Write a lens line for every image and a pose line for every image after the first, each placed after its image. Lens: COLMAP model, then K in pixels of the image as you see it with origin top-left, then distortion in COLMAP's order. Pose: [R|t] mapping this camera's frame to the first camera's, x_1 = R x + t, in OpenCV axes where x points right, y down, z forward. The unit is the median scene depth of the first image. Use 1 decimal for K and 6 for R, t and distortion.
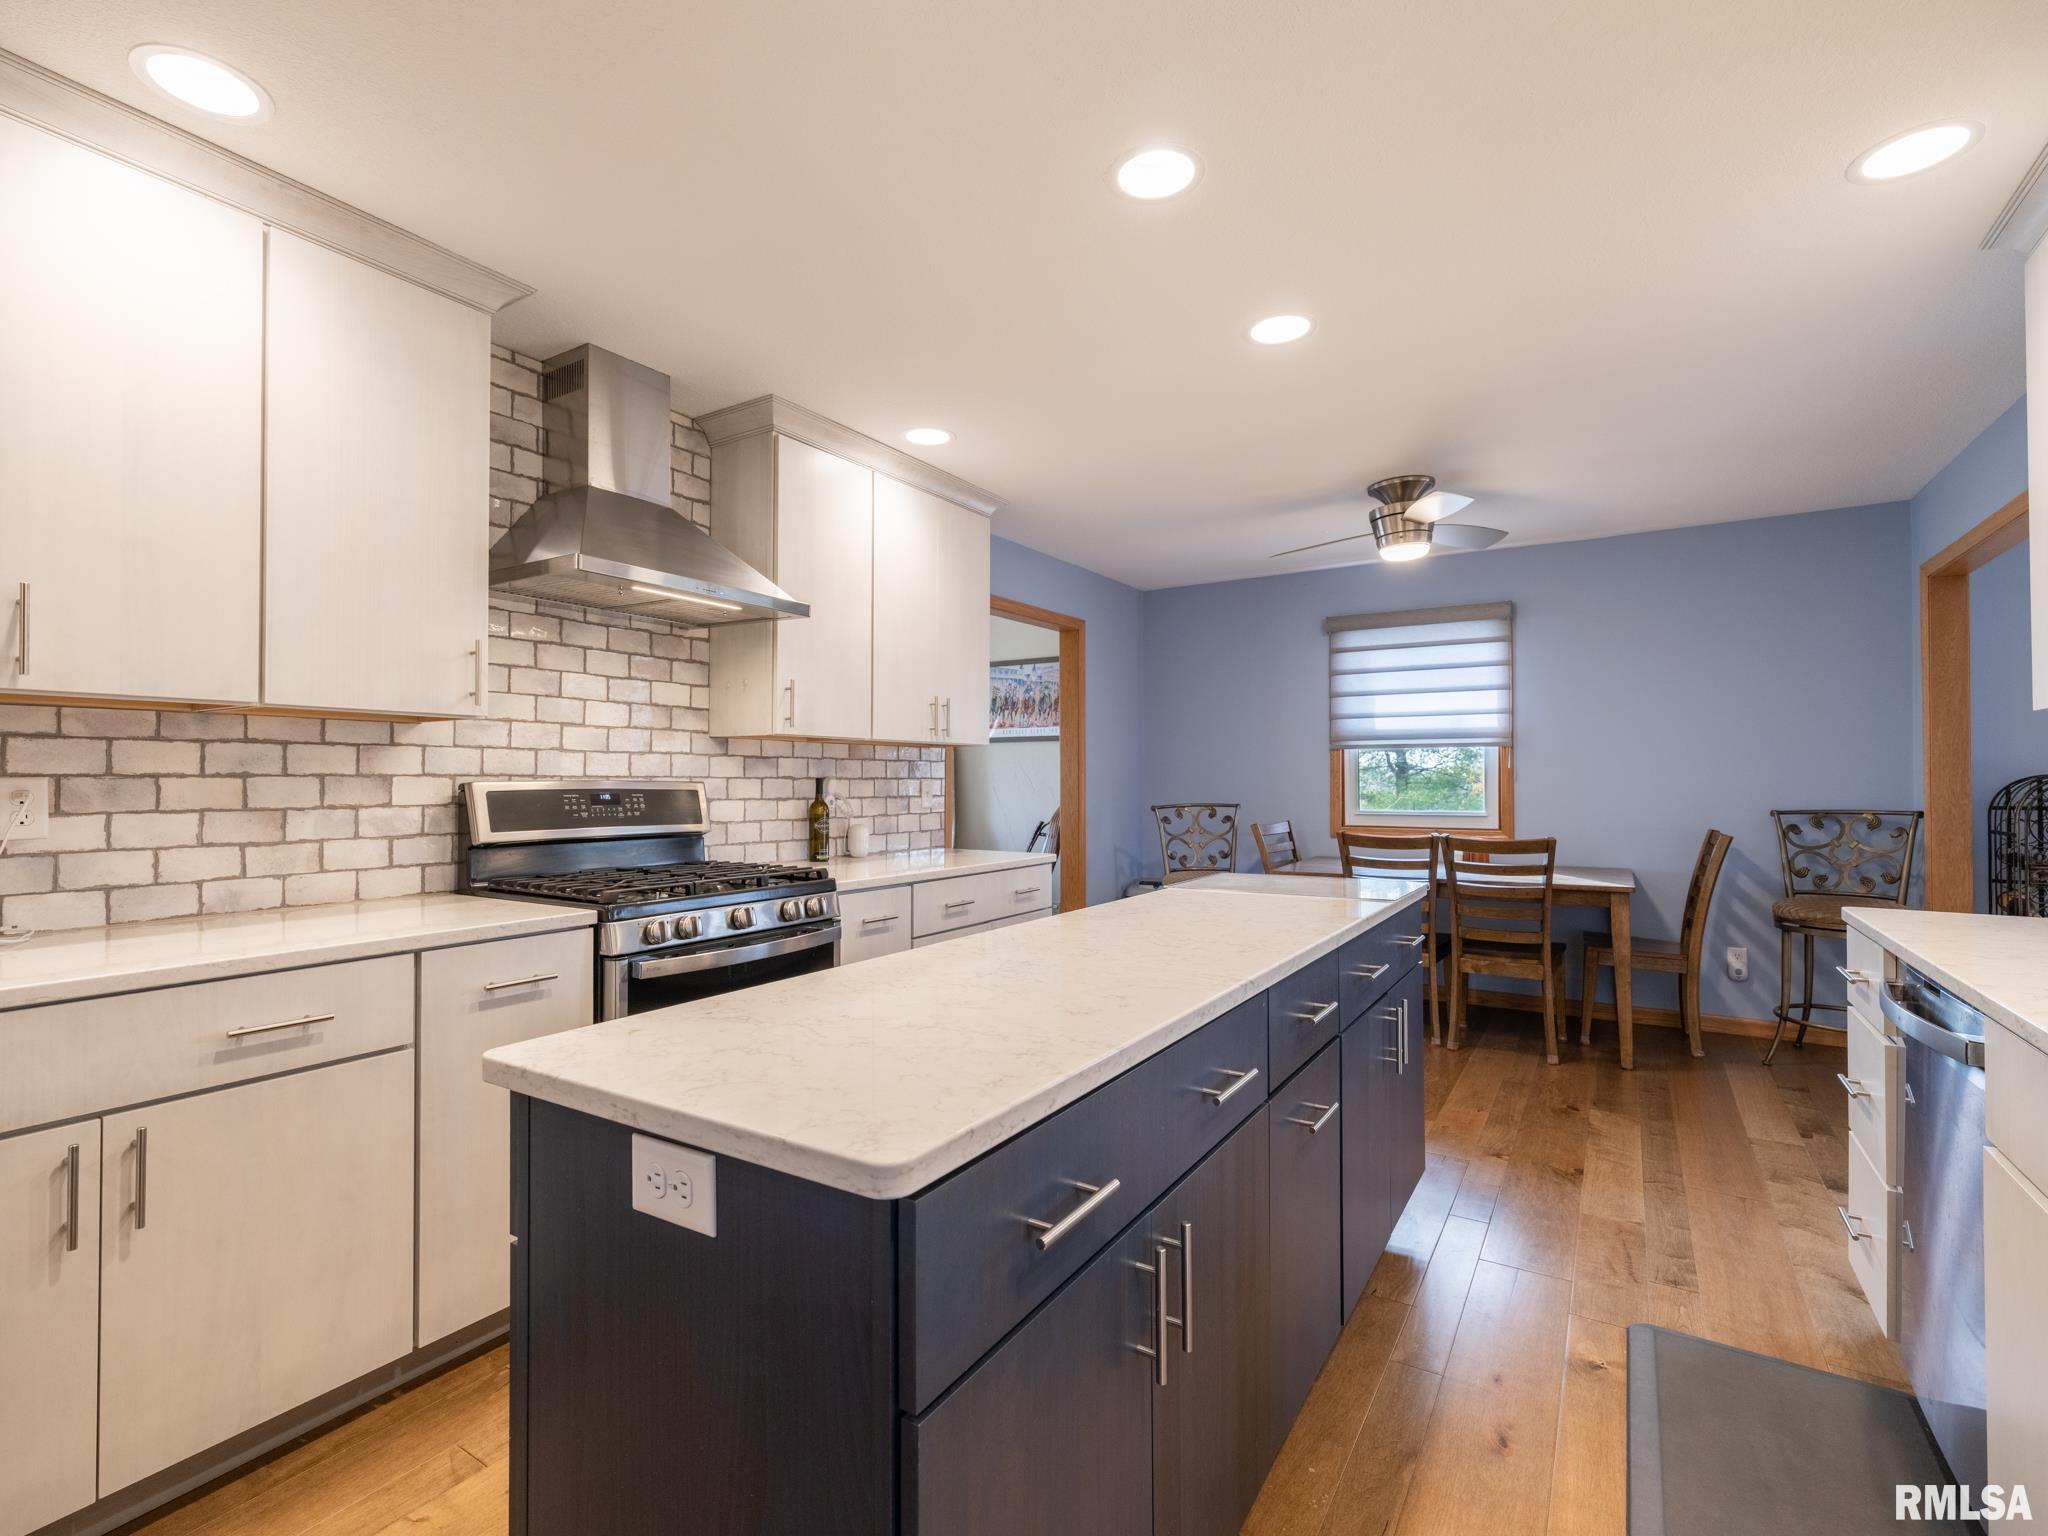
lens RADIAL K [[961.1, 0, 1025.4], [0, 961.1, 776.8], [0, 0, 1]] dist [-0.001302, -0.000072]
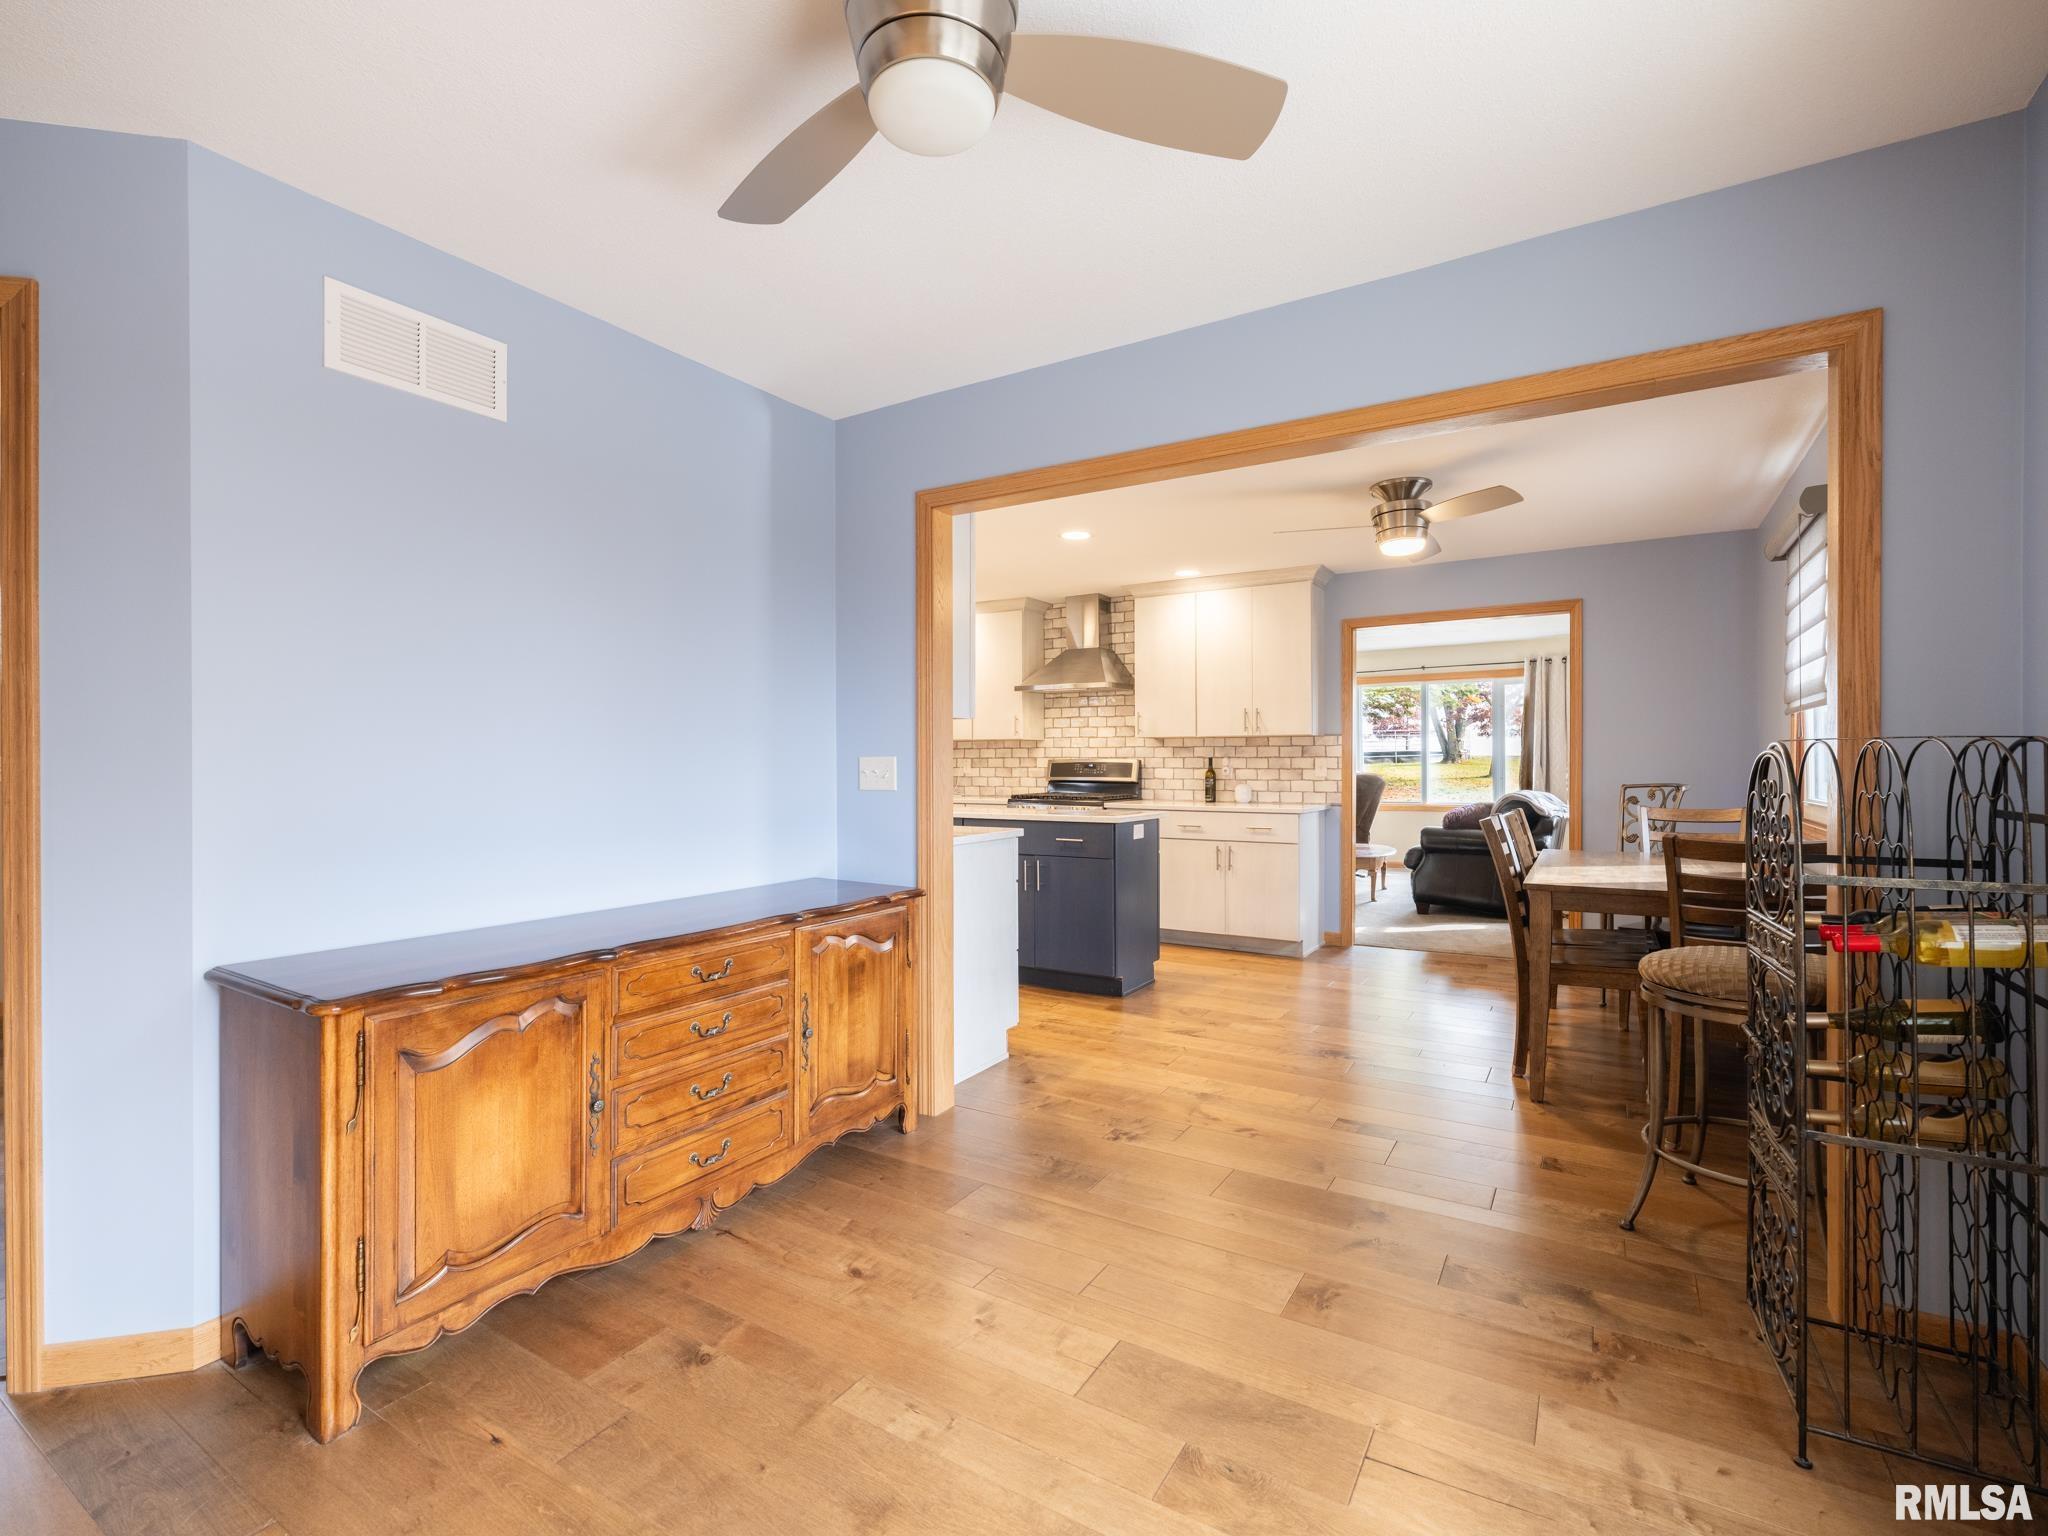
lens RADIAL K [[961.1, 0, 1024.7], [0, 961.1, 761.5], [0, 0, 1]] dist [-0.001302, -0.000072]
pose [[0.006509, -0.000759, -0.999979, 1.941106], [0.005062, 0.999987, -0.000726, 0.010426], [0.999966, -0.005057, 0.006513, 0.731395]]
